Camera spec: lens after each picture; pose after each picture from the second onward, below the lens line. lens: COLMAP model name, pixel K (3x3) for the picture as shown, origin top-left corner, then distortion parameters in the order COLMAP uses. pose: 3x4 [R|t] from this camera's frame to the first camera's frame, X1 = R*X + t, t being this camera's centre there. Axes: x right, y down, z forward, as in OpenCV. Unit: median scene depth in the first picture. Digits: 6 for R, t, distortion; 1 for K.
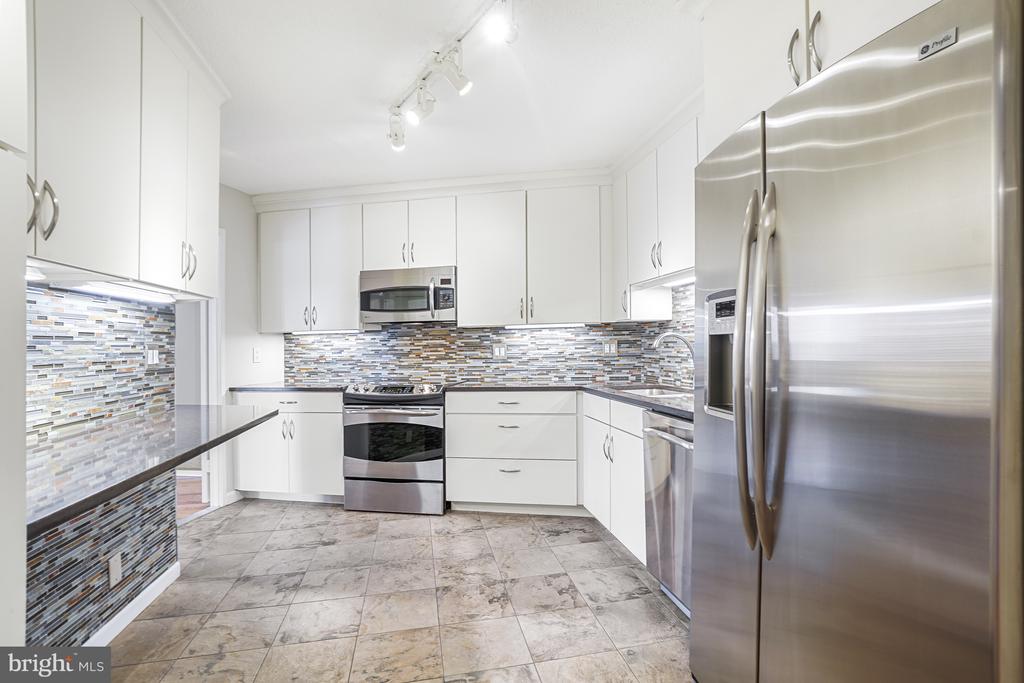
lens RADIAL K [[491.7, 0, 514.7], [0, 491.7, 333.3], [0, 0, 1]] dist [-0.051619, 0.025725]
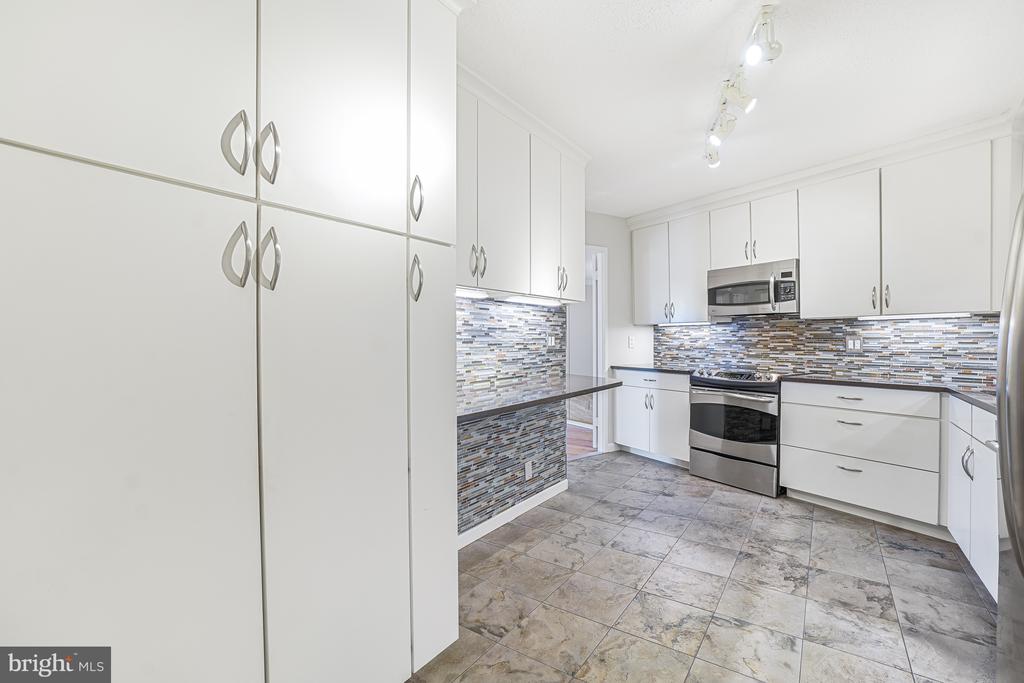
lens RADIAL K [[462.9, 0, 540.6], [0, 462.9, 336.0], [0, 0, 1]] dist [-0.000762, 0.000421]
pose [[0.720839, 0.015443, -0.692930, 0.180381], [0.003032, 0.999672, 0.025433, -0.003794], [0.693096, -0.020434, 0.720556, -0.064726]]
